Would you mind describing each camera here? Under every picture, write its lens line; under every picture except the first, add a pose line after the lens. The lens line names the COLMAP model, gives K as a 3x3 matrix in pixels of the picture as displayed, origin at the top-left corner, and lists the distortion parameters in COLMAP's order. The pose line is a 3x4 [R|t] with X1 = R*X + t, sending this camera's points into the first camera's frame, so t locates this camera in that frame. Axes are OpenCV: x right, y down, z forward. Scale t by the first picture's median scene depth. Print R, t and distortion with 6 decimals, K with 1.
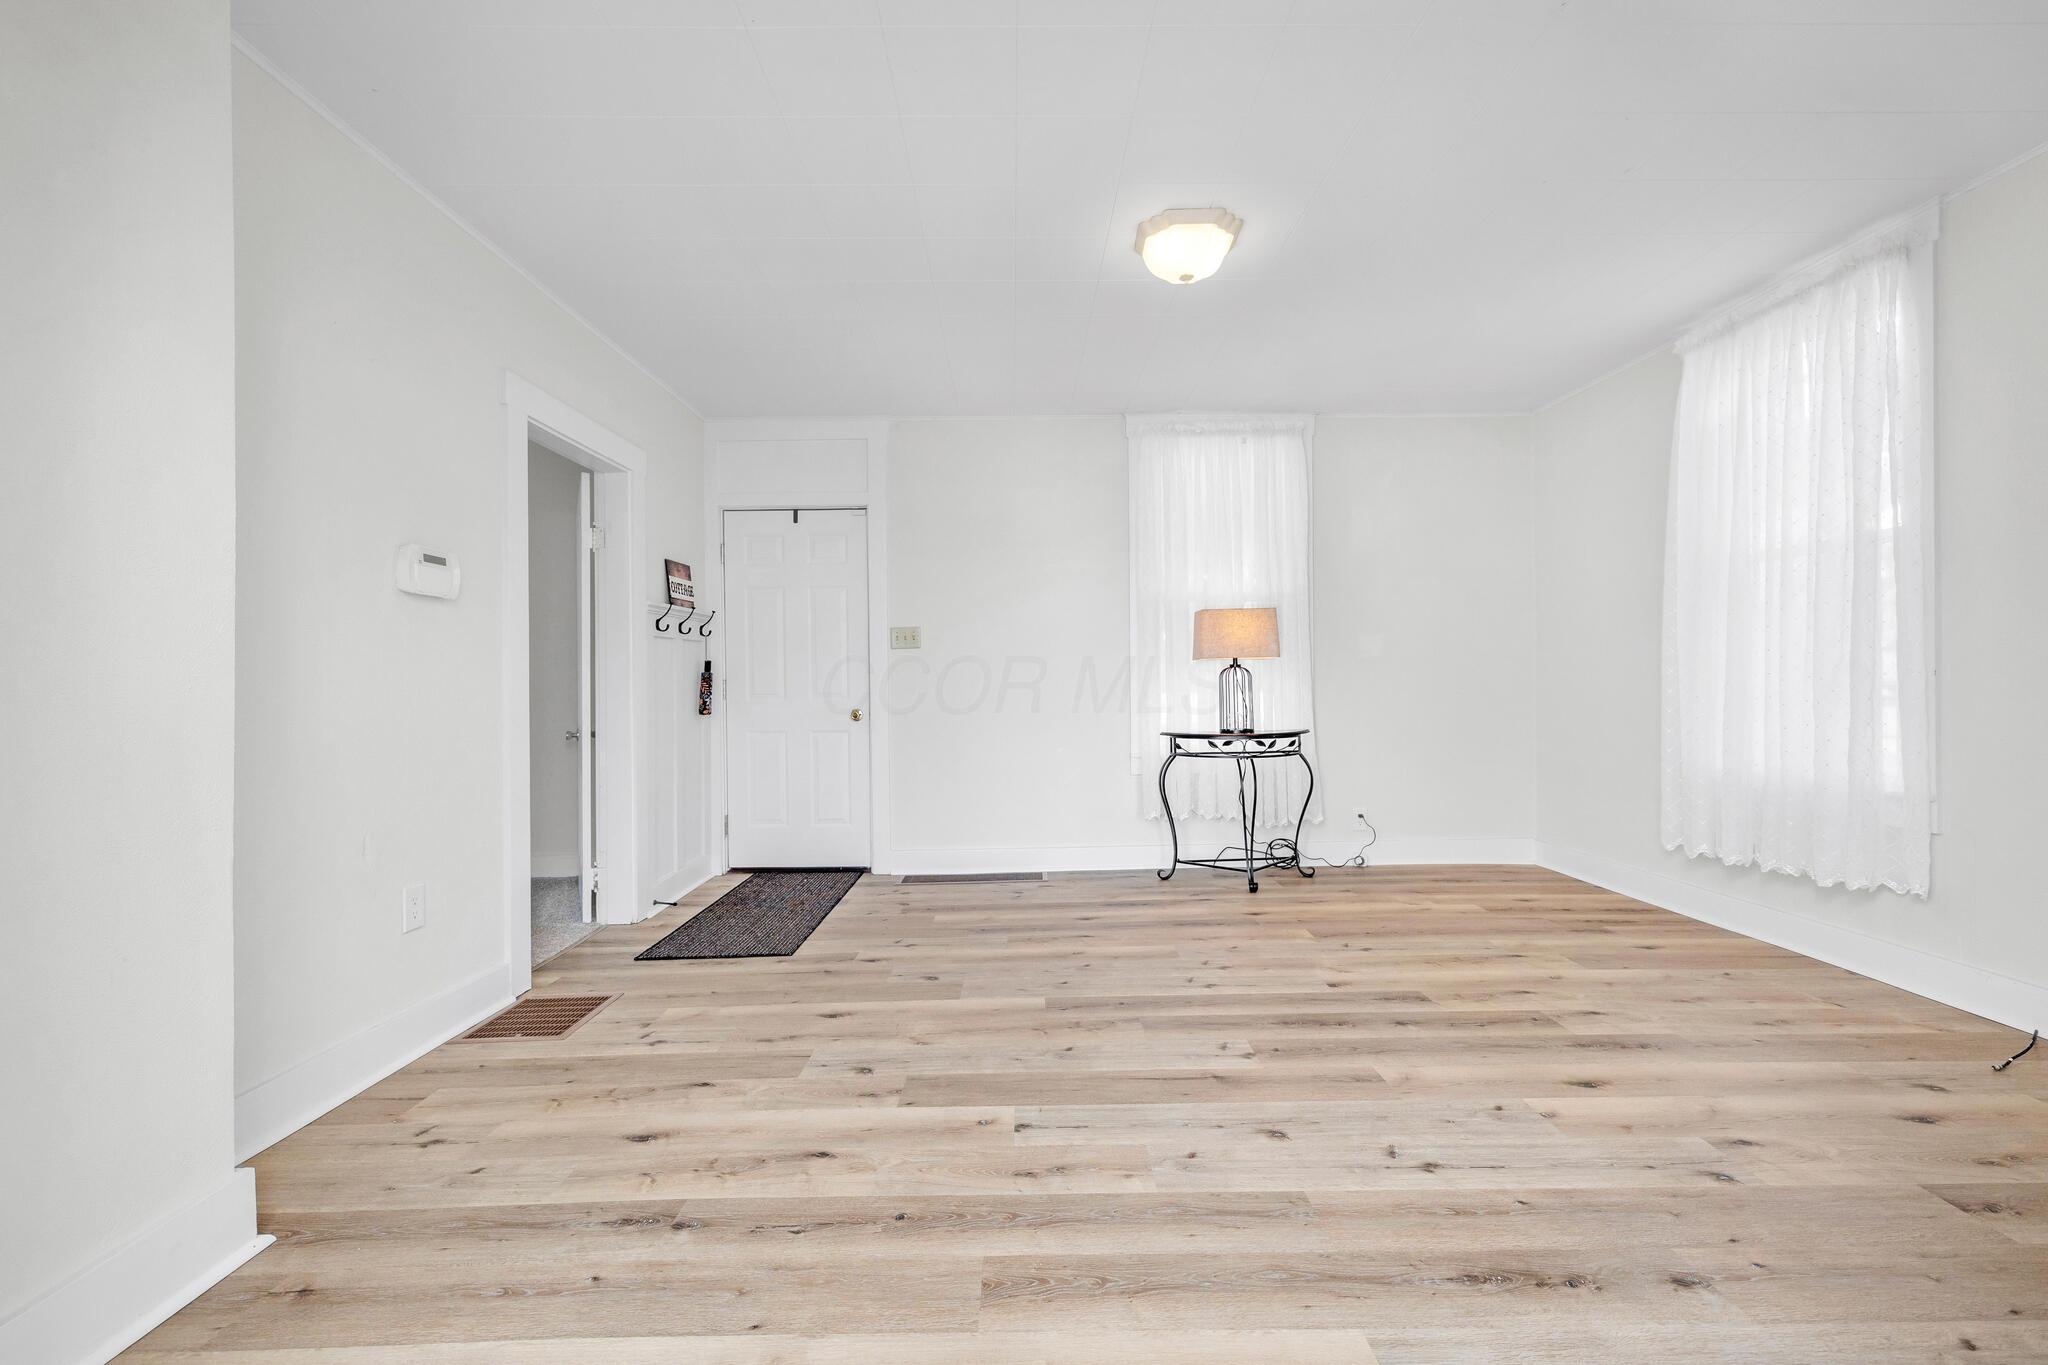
lens RADIAL K [[867.3, 0, 1037.0], [0, 867.3, 666.7], [0, 0, 1]] dist [0.000275, 0.000755]
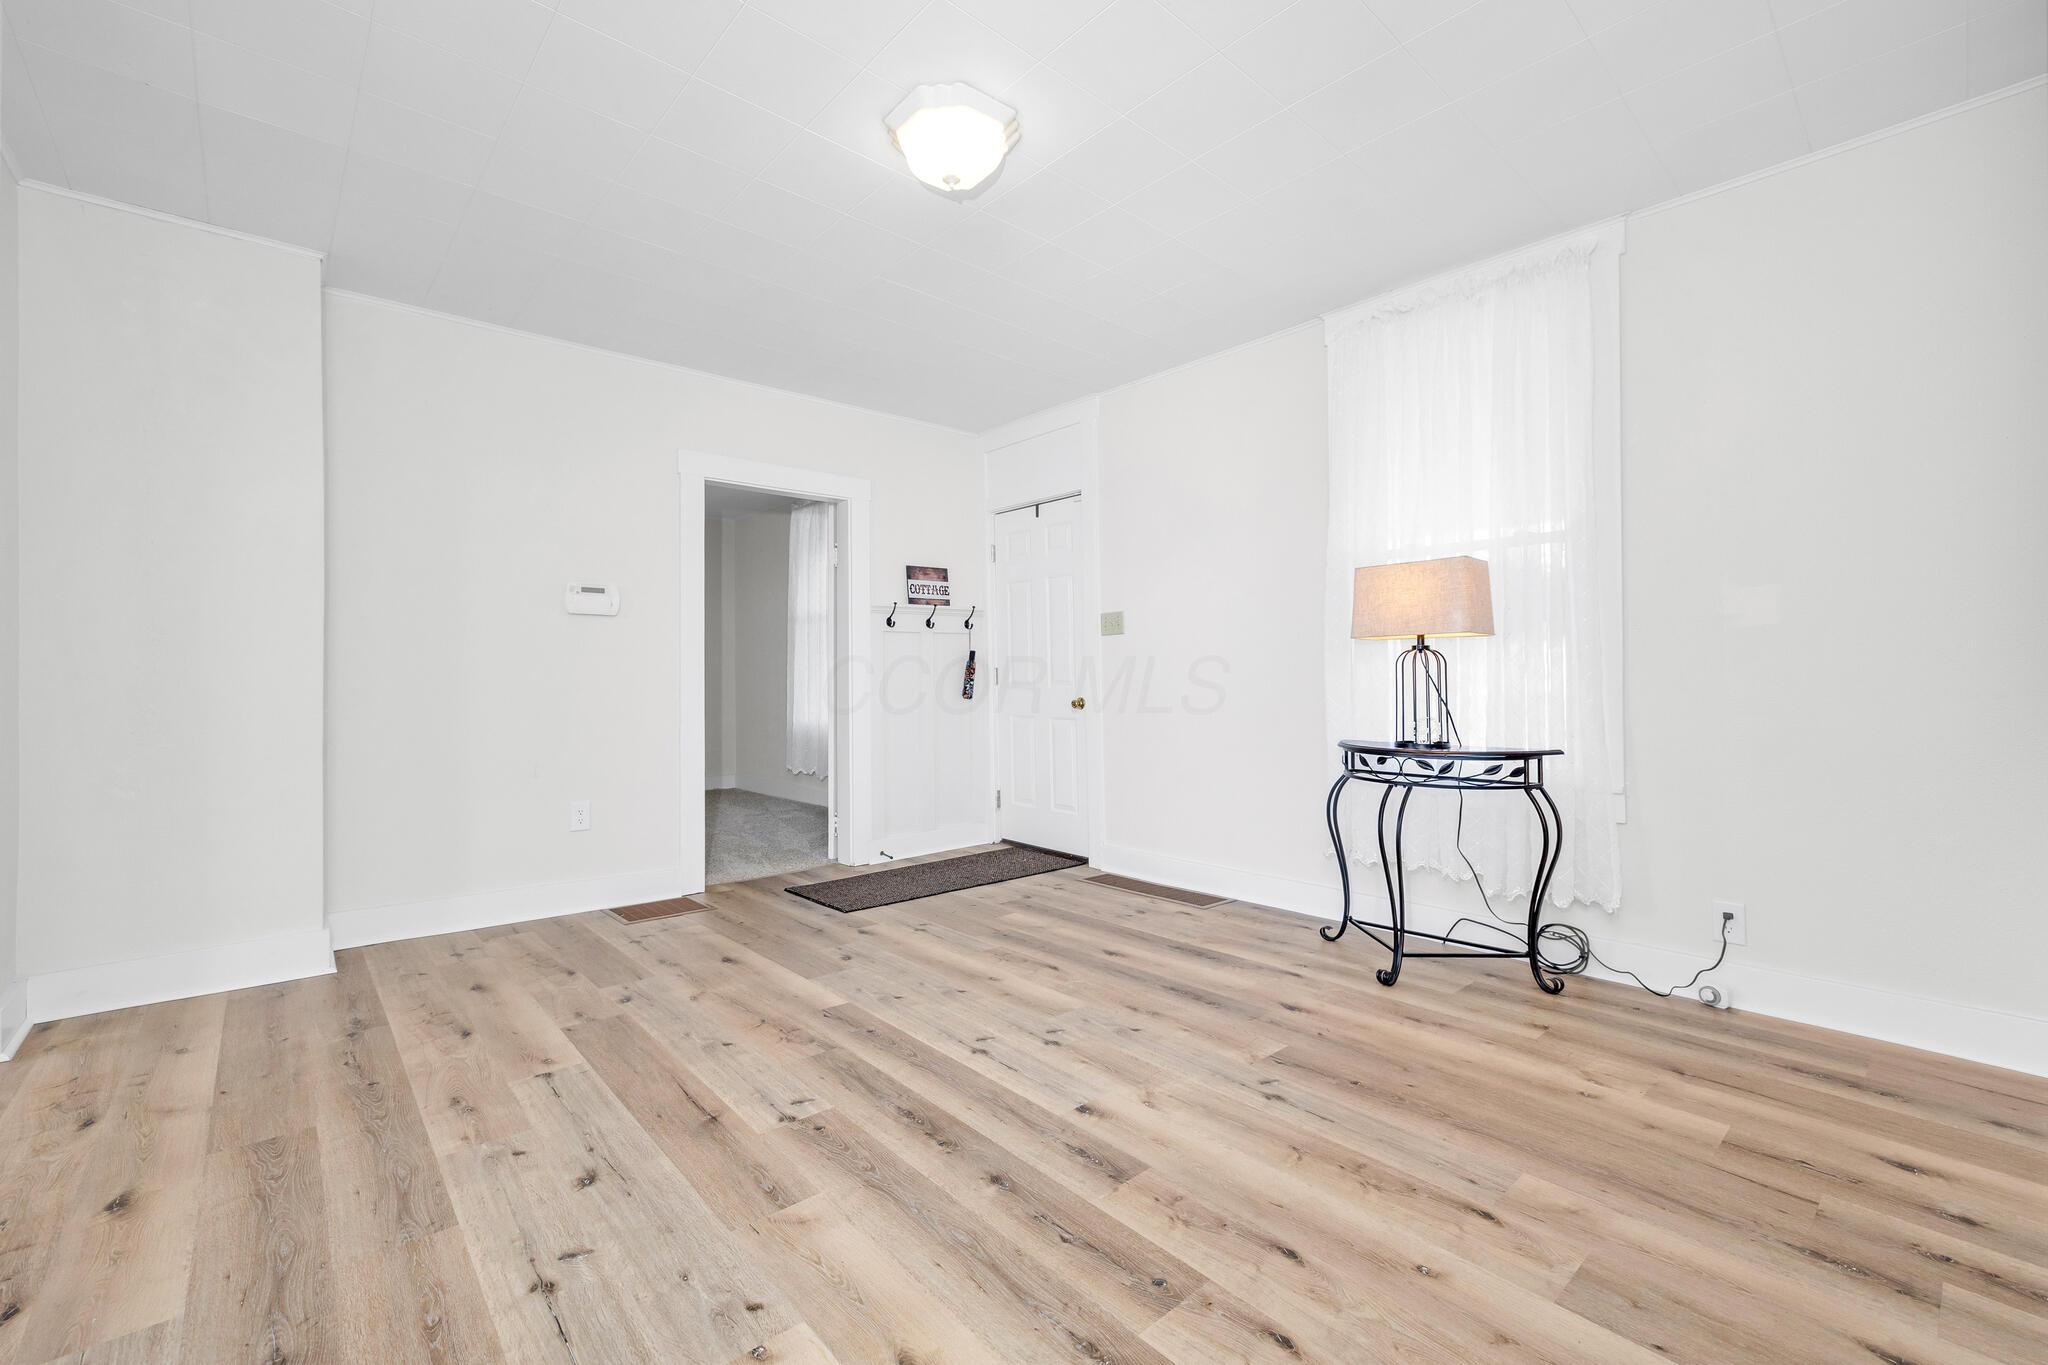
lens RADIAL K [[867.3, 0, 1018.1], [0, 867.3, 662.1], [0, 0, 1]] dist [0.000275, 0.000755]
pose [[0.649311, -0.005672, -0.760502, 0.857909], [0.013898, 0.999894, 0.004409, 0.005476], [0.760396, -0.013432, 0.649321, 0.526859]]
